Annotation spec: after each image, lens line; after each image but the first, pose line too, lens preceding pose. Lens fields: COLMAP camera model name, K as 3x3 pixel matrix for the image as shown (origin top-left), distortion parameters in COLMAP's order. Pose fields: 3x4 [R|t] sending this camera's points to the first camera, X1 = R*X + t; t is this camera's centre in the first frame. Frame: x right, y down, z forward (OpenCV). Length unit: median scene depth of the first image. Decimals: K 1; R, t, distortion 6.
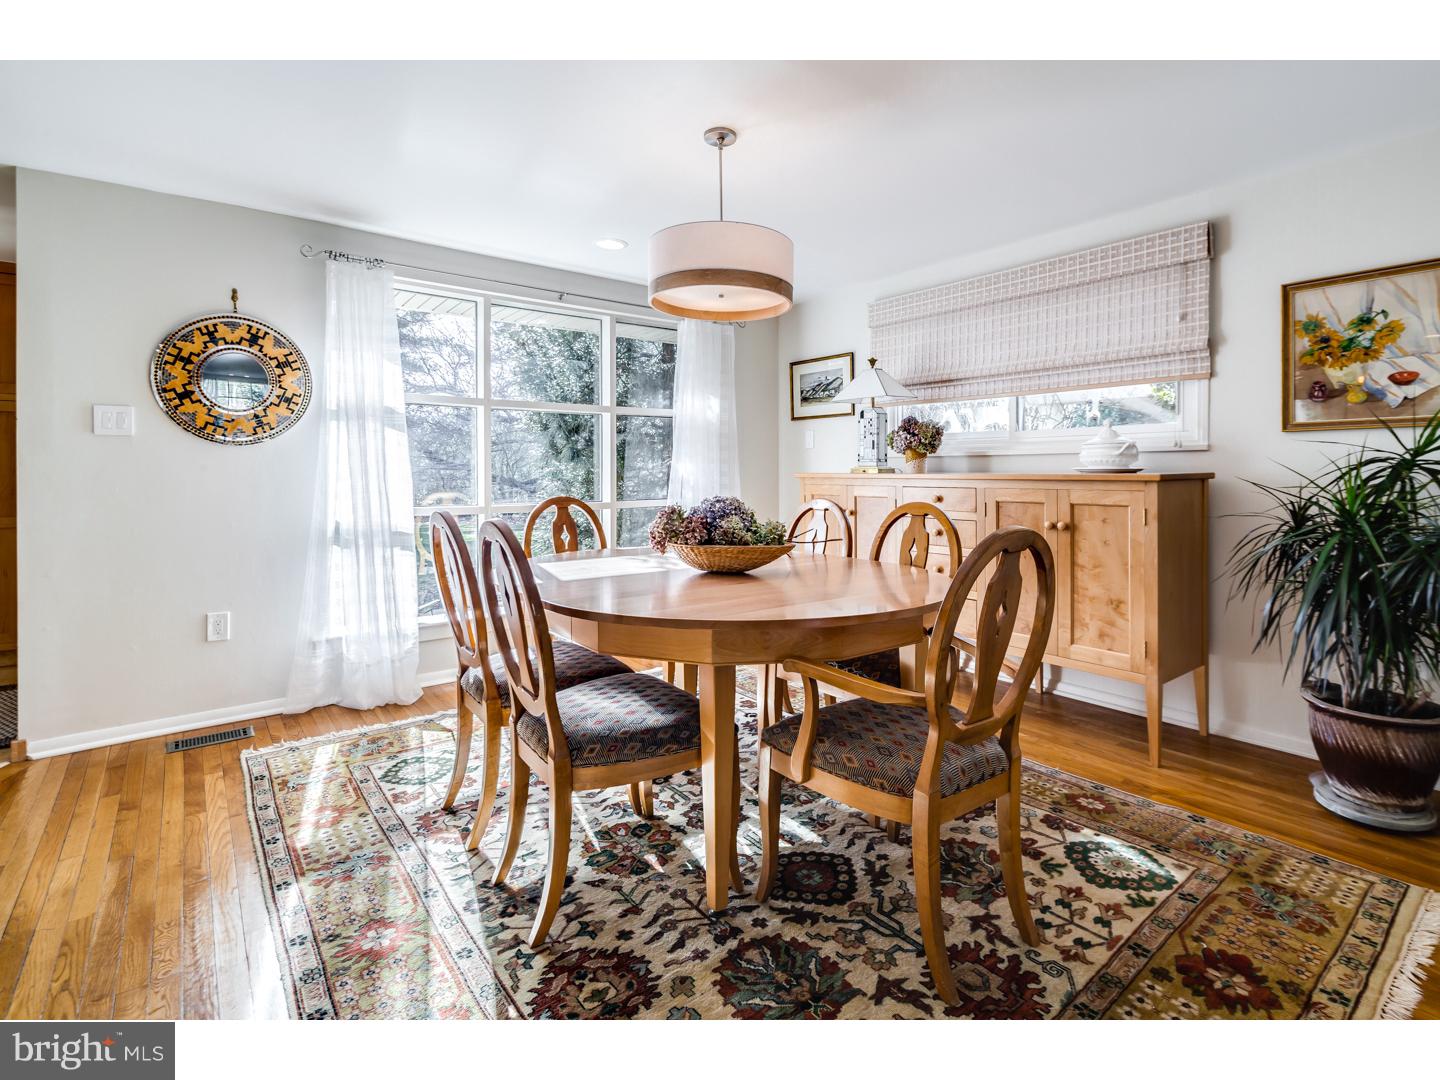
lens RADIAL K [[696.1, 0, 741.7], [0, 696.1, 479.0], [0, 0, 1]] dist [0.004407, -0.007639]
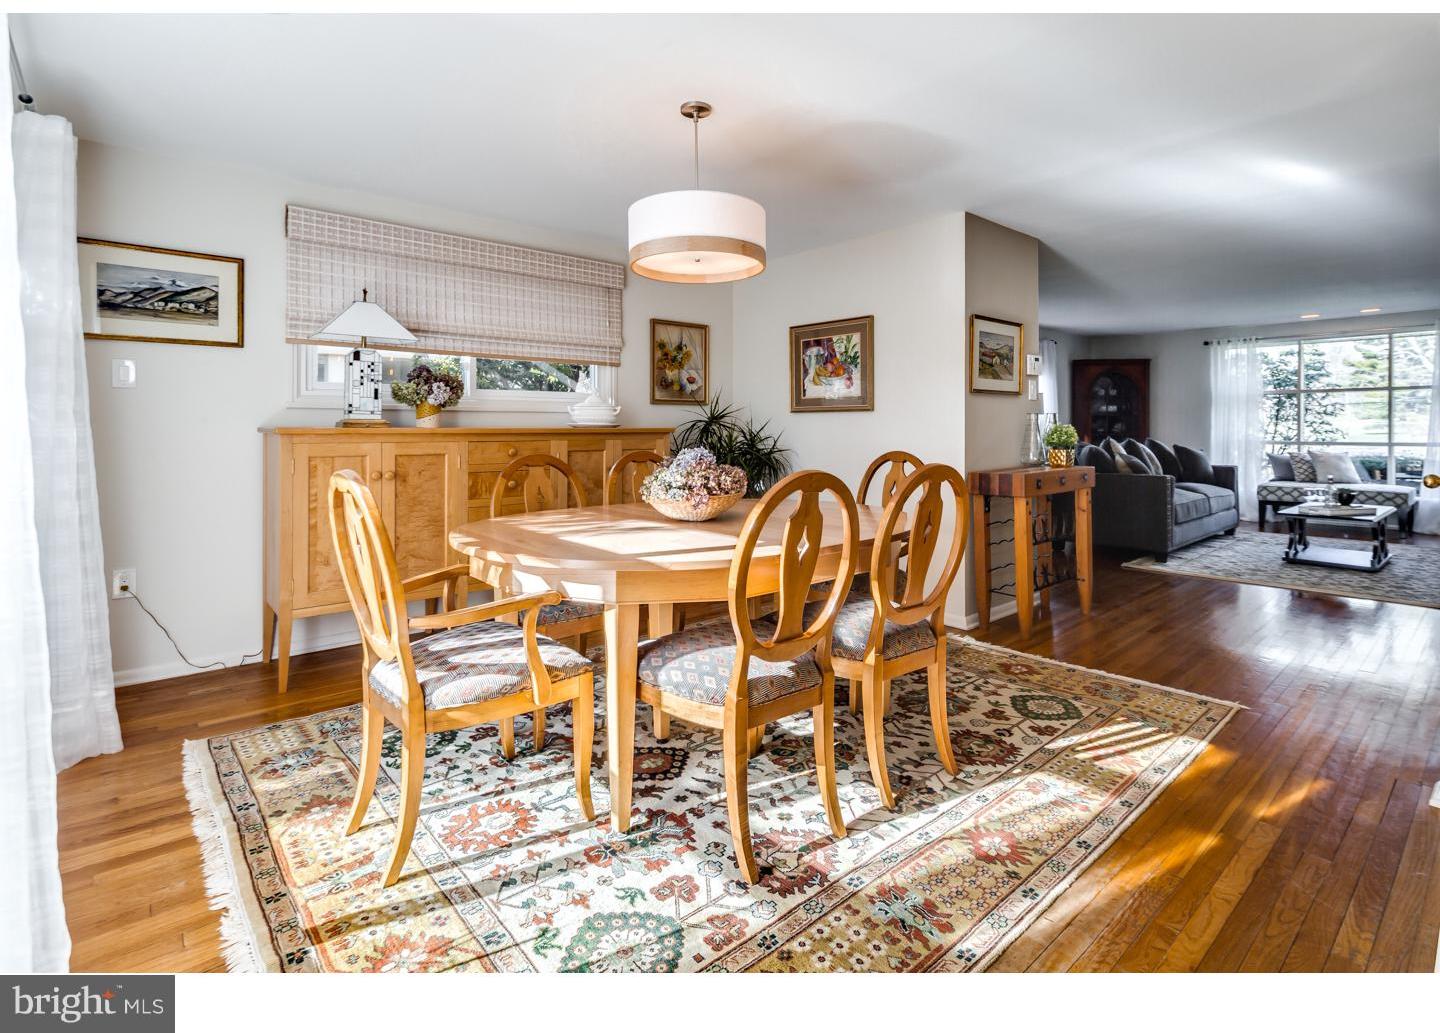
lens RADIAL K [[692.8, 0, 736.5], [0, 692.8, 427.8], [0, 0, 1]] dist [-0.005779, 0.000217]
pose [[-0.038764, 0.000771, 0.999248, -1.031265], [0.009714, 0.999953, -0.000395, -0.005606], [-0.999201, 0.009691, -0.038770, 0.931118]]
